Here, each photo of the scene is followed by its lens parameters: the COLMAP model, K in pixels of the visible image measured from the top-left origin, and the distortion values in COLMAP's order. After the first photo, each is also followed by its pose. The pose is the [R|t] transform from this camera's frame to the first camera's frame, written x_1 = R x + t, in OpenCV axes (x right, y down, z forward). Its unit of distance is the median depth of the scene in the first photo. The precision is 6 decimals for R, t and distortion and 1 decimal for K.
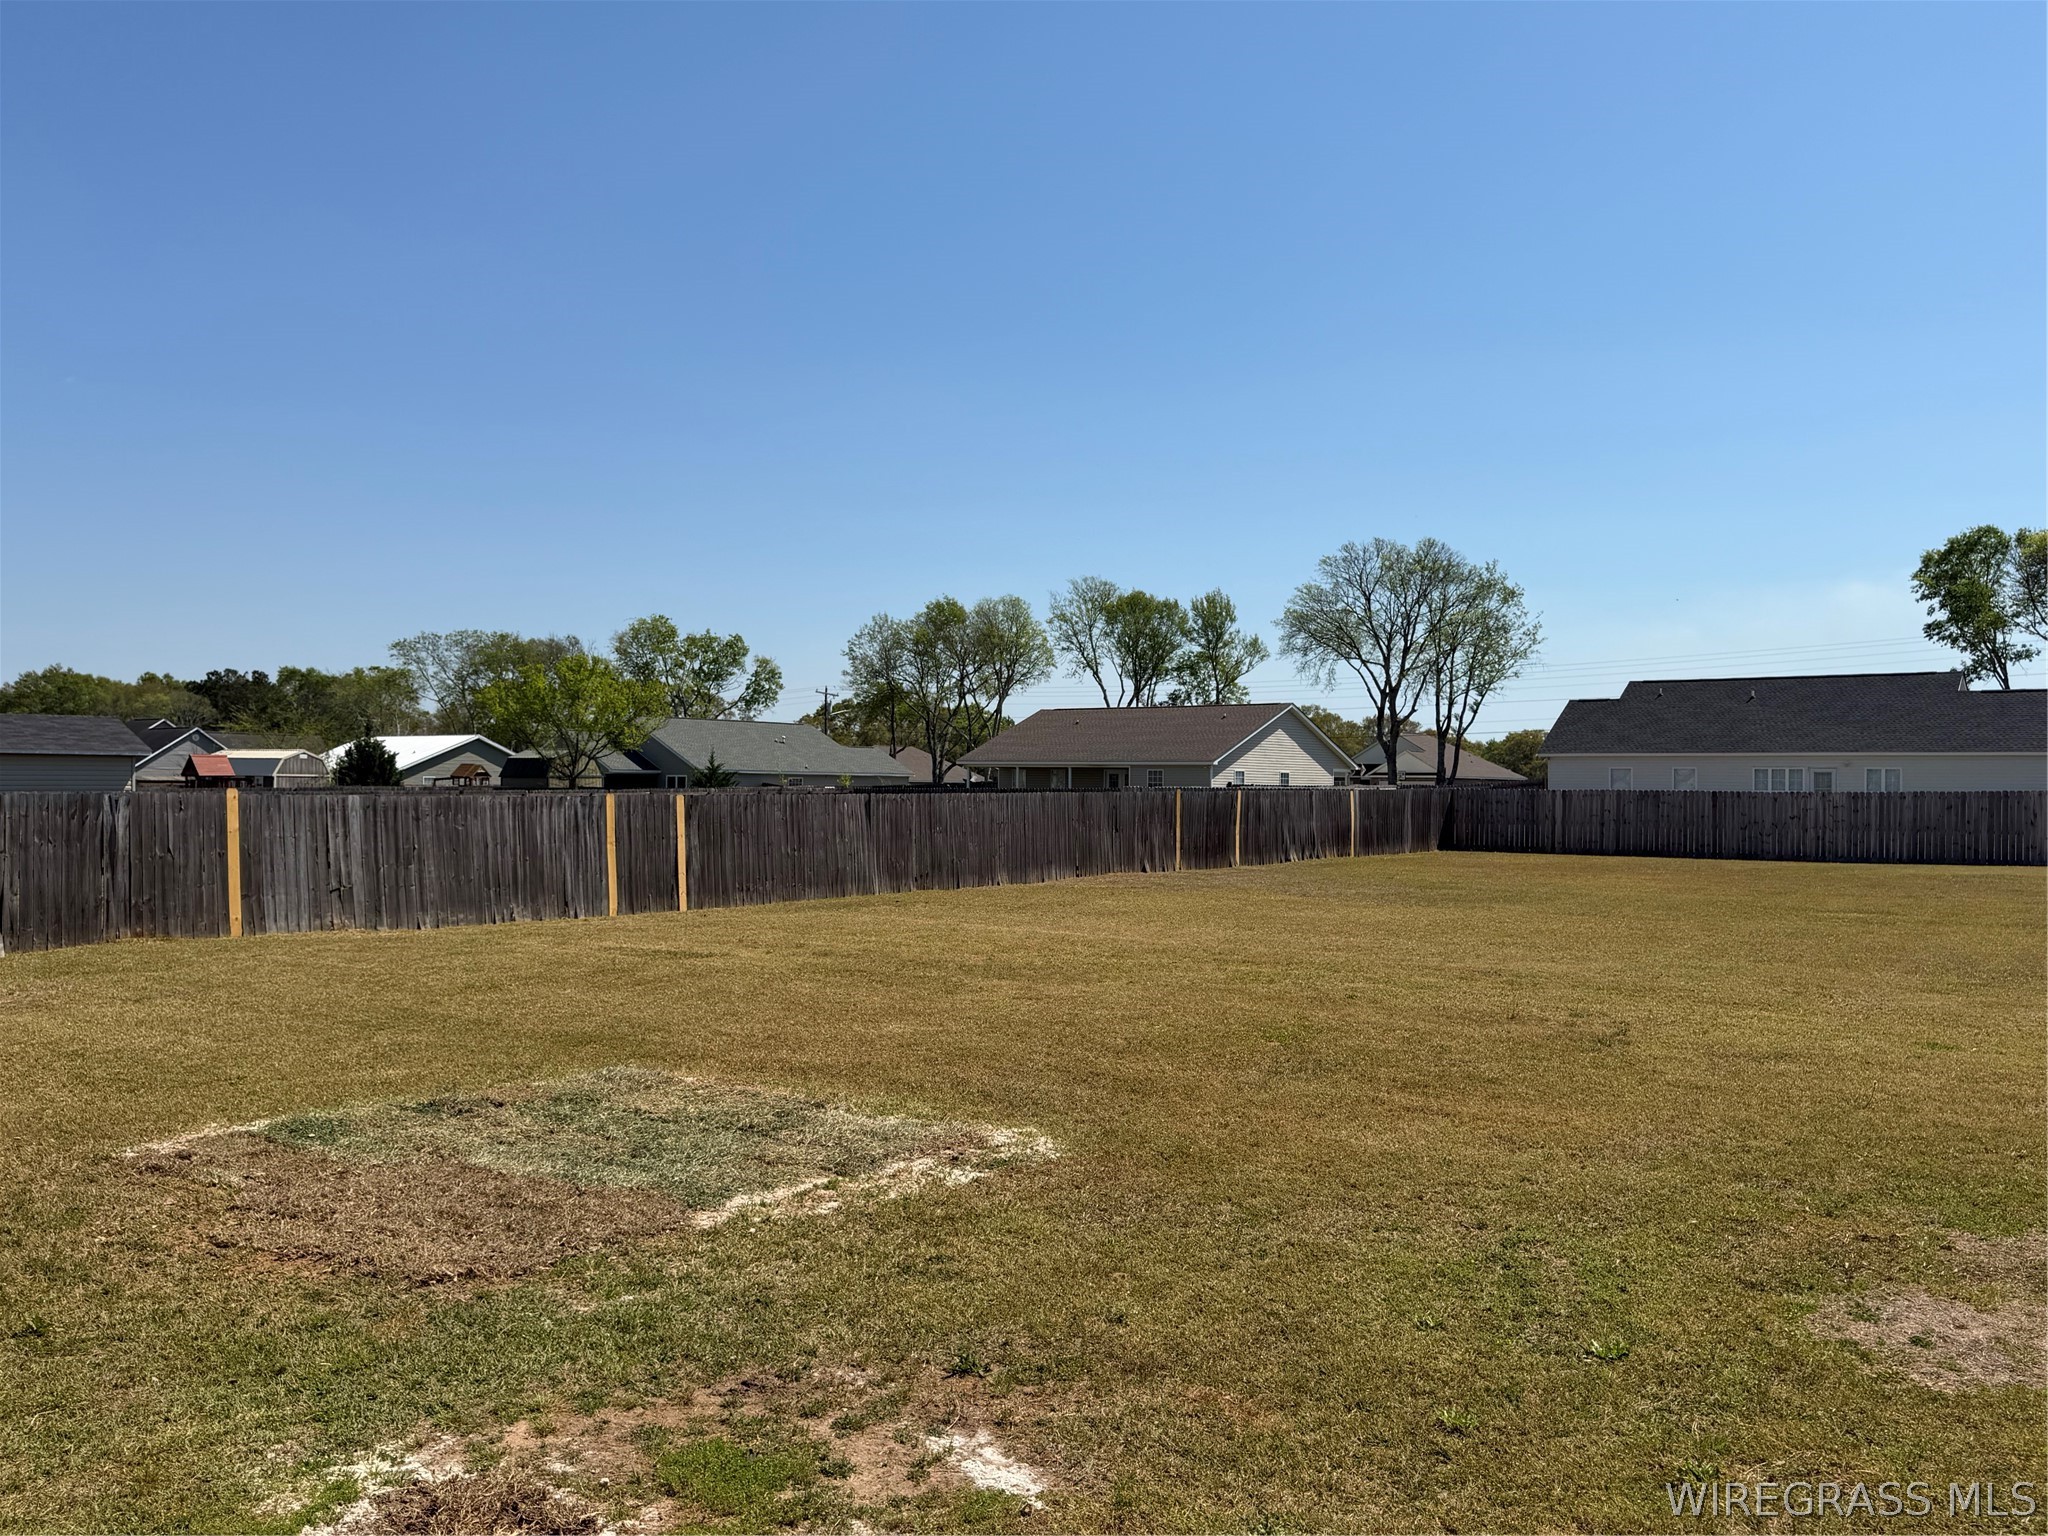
lens RADIAL K [[1607.7, 0, 1025.8], [0, 1607.7, 754.3], [0, 0, 1]] dist [0.123281, -0.197865]
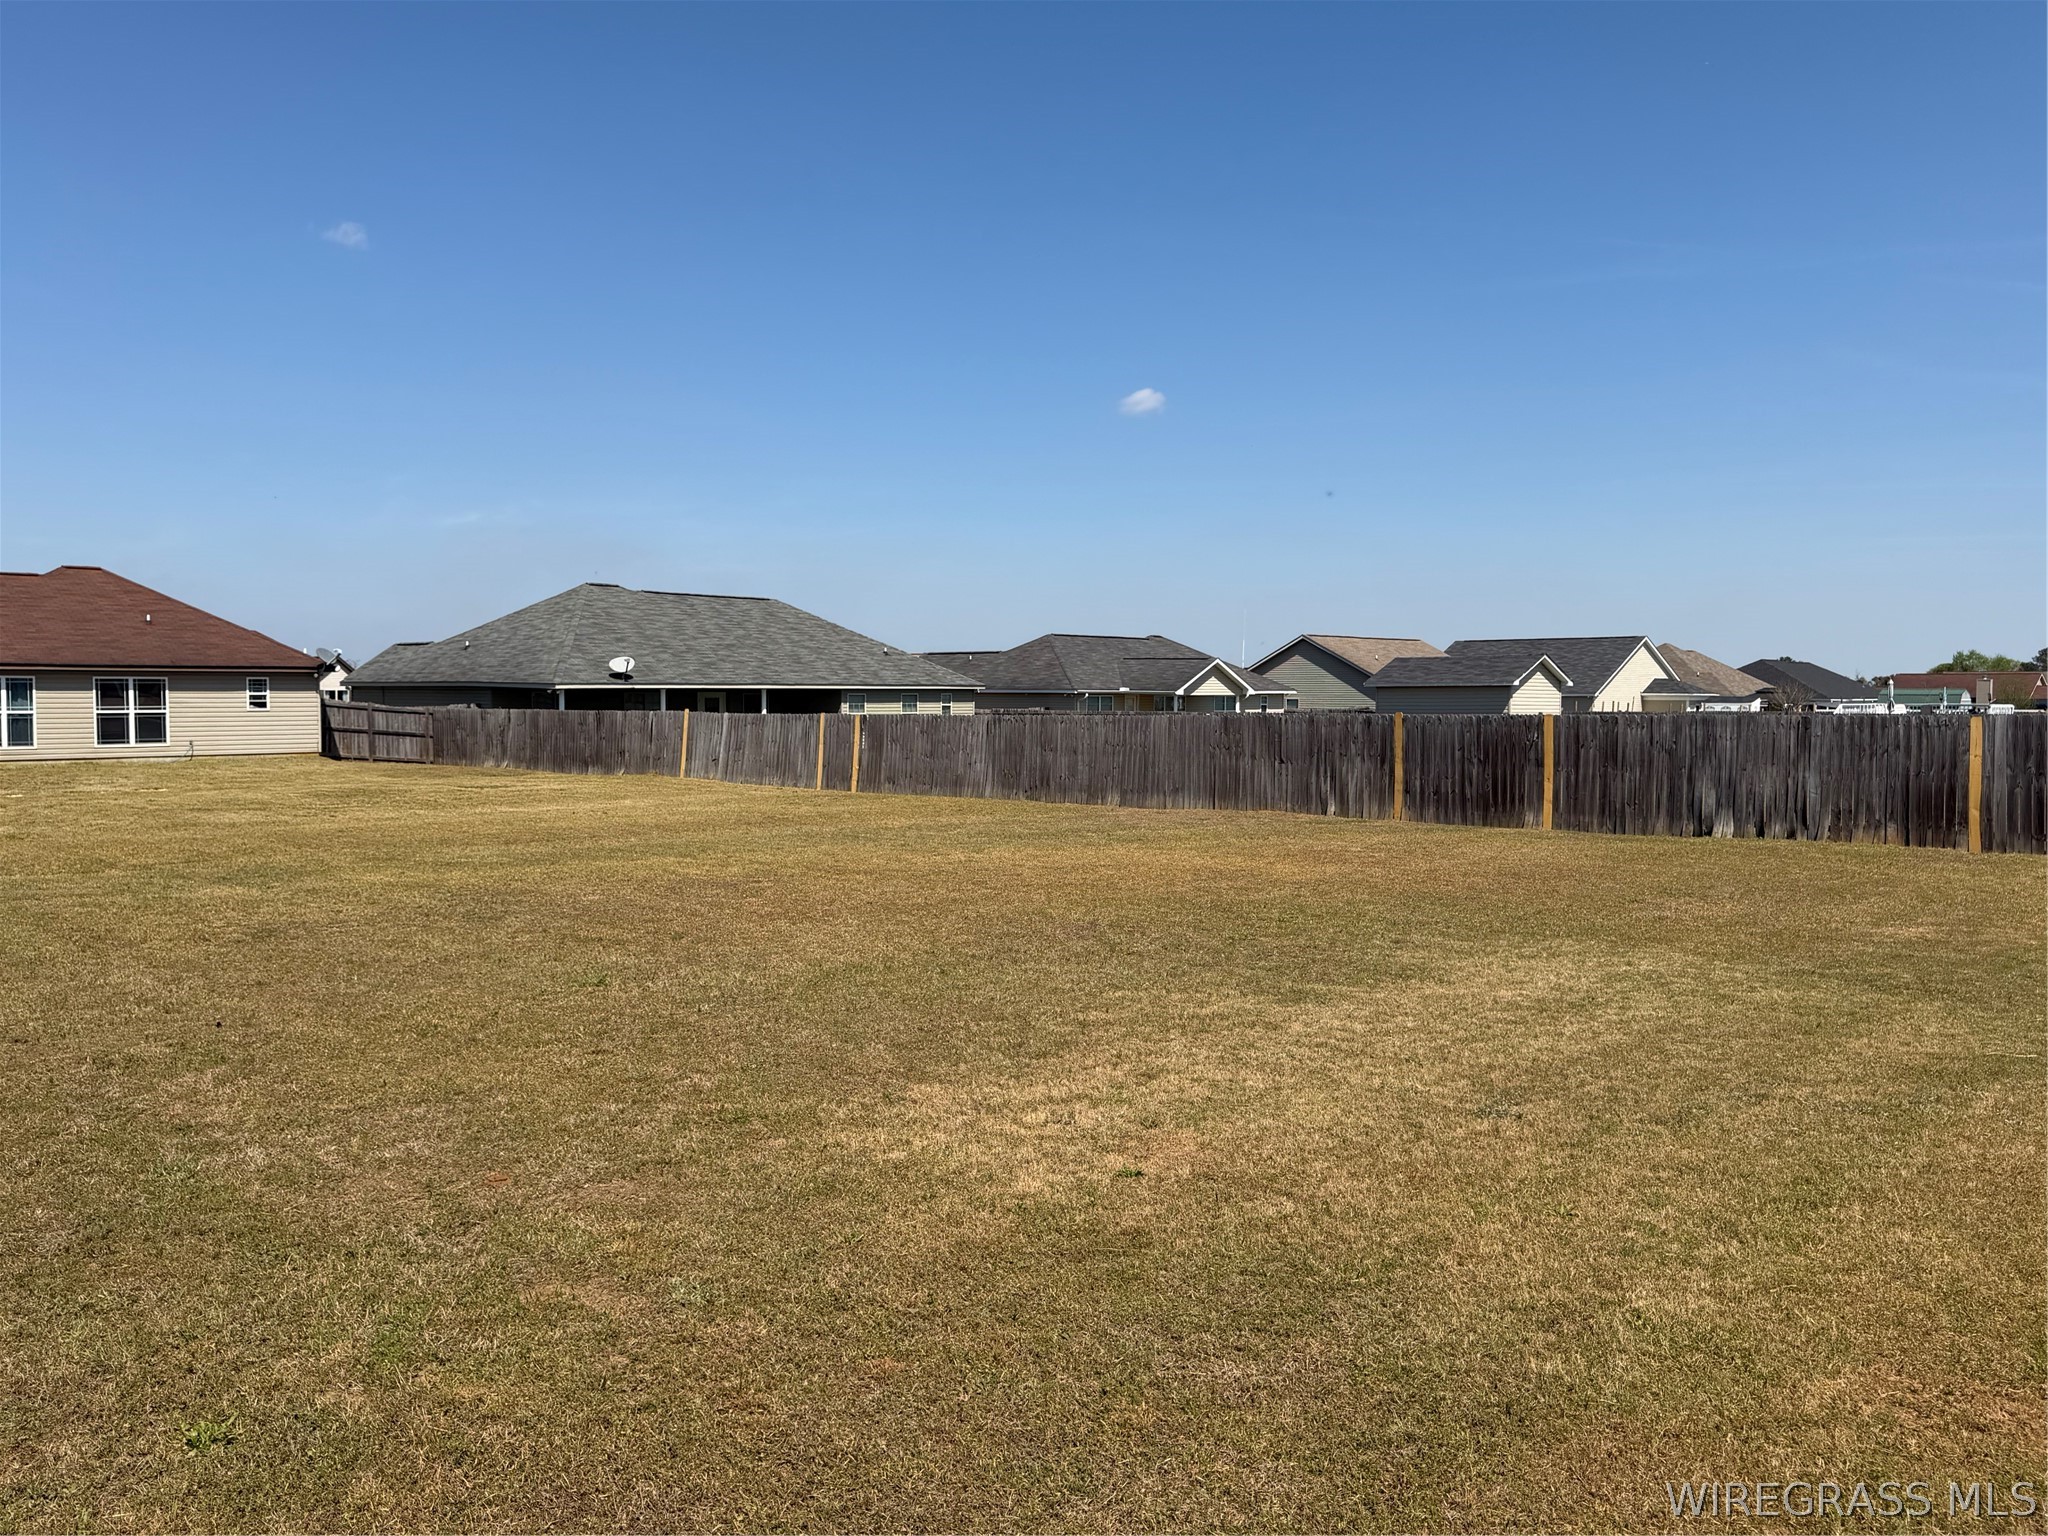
lens RADIAL K [[1607.7, 0, 1030.4], [0, 1607.7, 772.7], [0, 0, 1]] dist [0.123281, -0.197865]
pose [[-0.078144, 0.043873, -0.995976, 0.828825], [0.020897, 0.998884, 0.042362, 0.015112], [0.996723, -0.017503, -0.078973, 0.876931]]
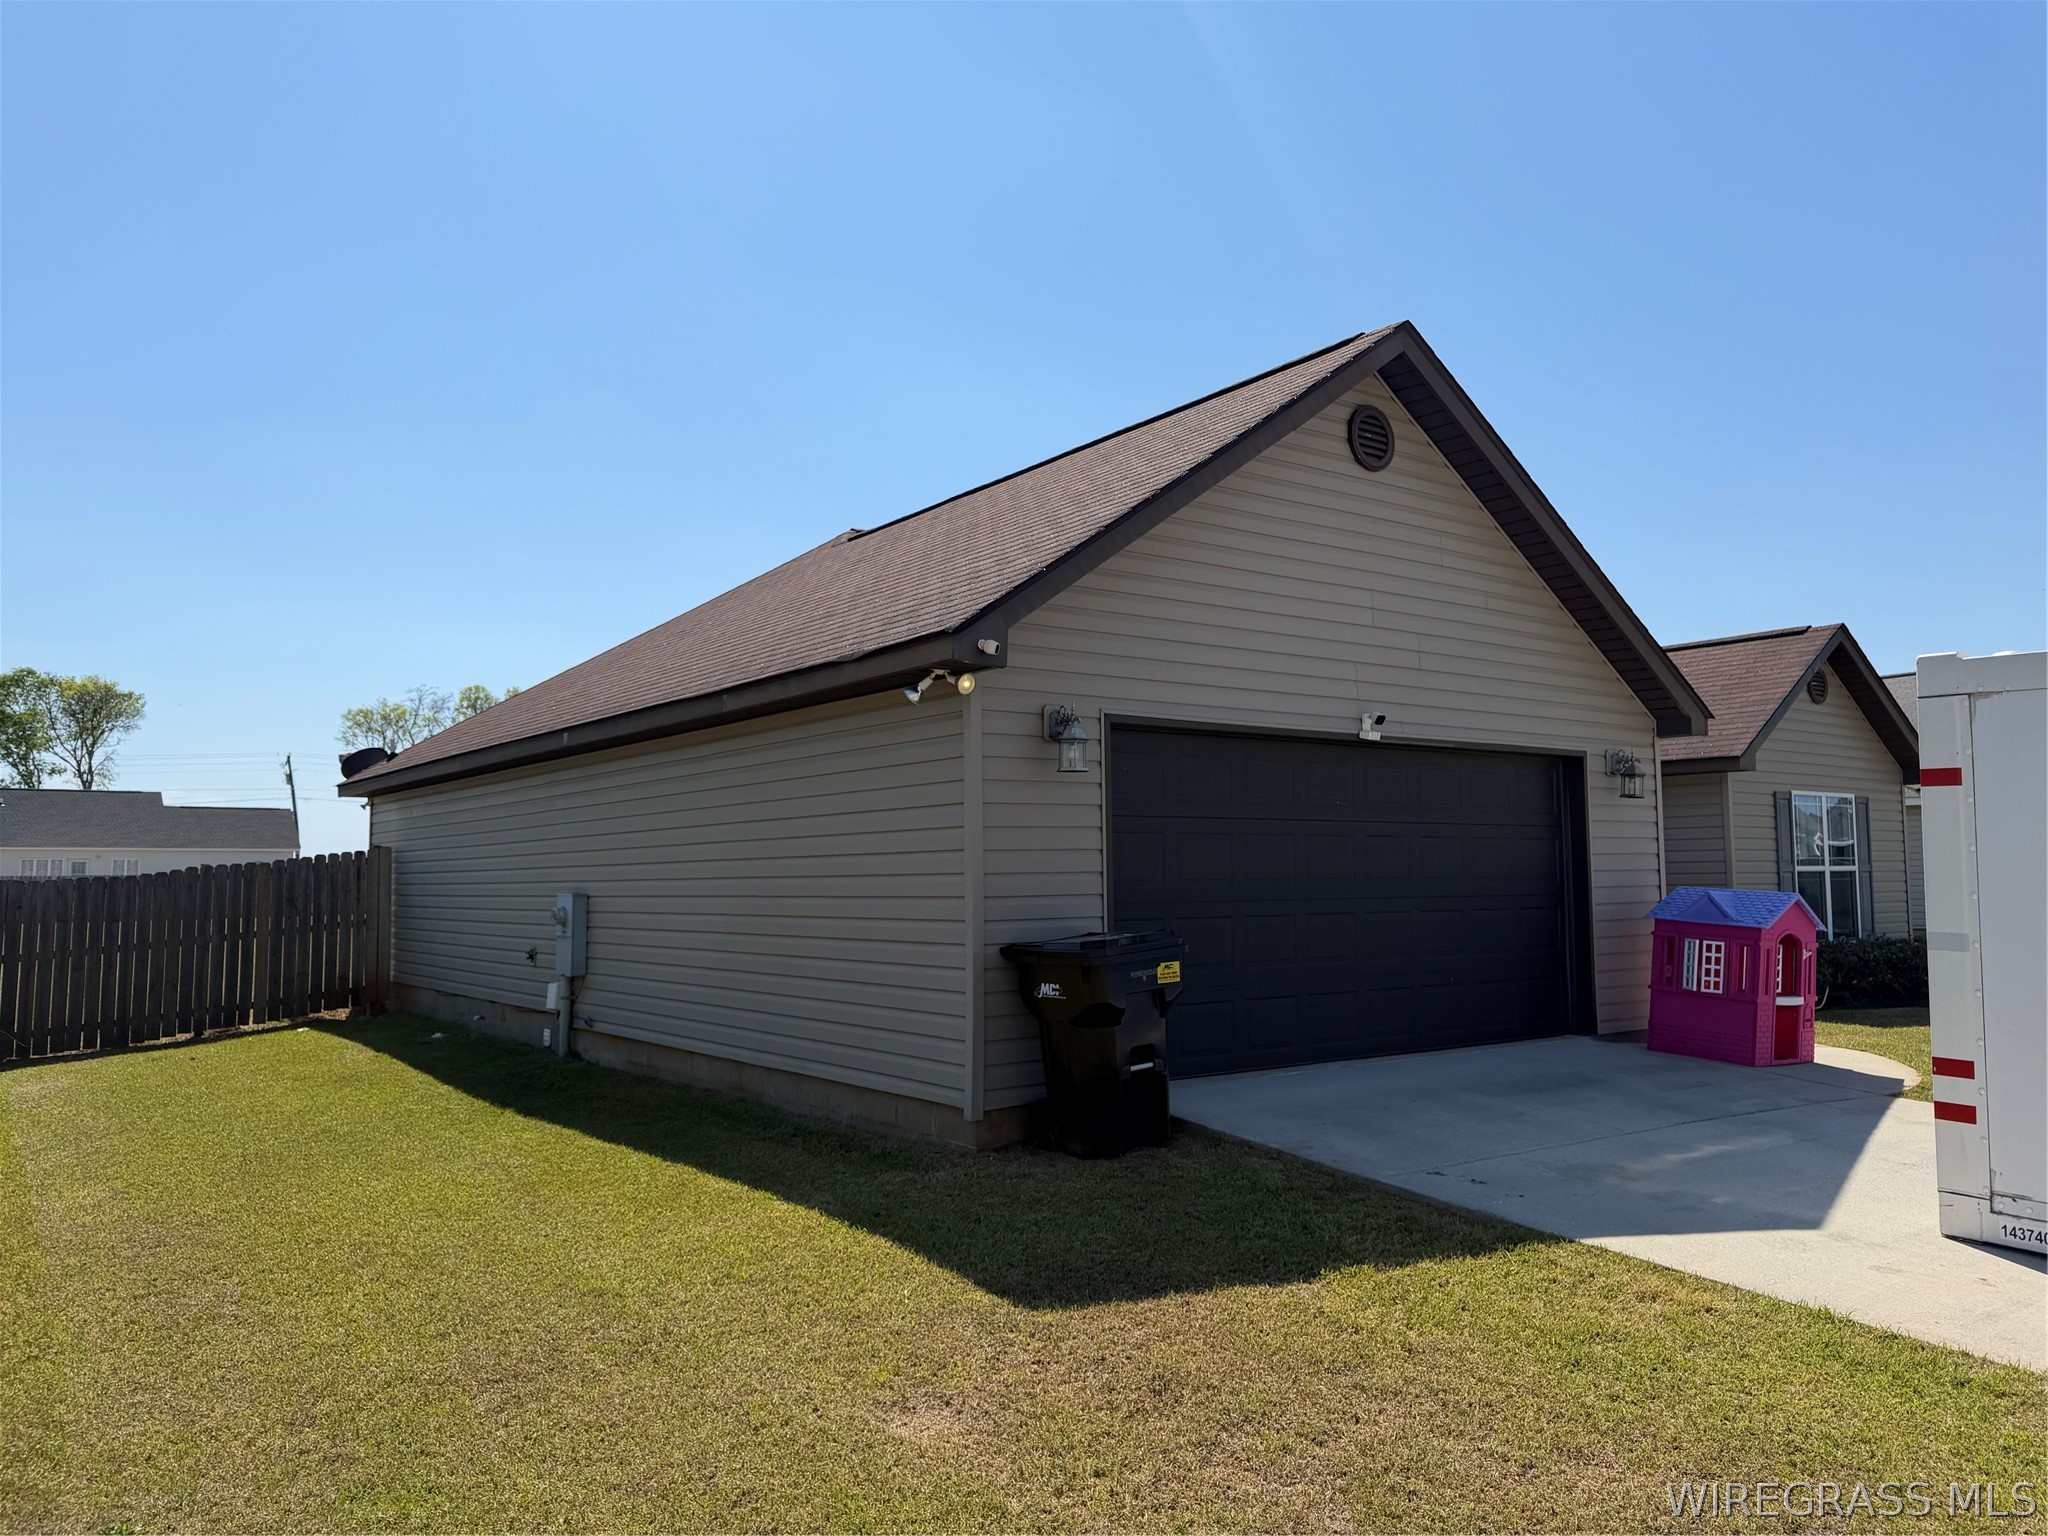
lens RADIAL K [[1426.4, 0, 1037.4], [0, 1426.4, 750.6], [0, 0, 1]] dist [0.043884, -0.034914]
pose [[0.263703, 0.072197, 0.961898, -0.544219], [-0.008931, 0.997335, -0.072408, -0.001429], [-0.964562, 0.010503, 0.263646, -0.104031]]
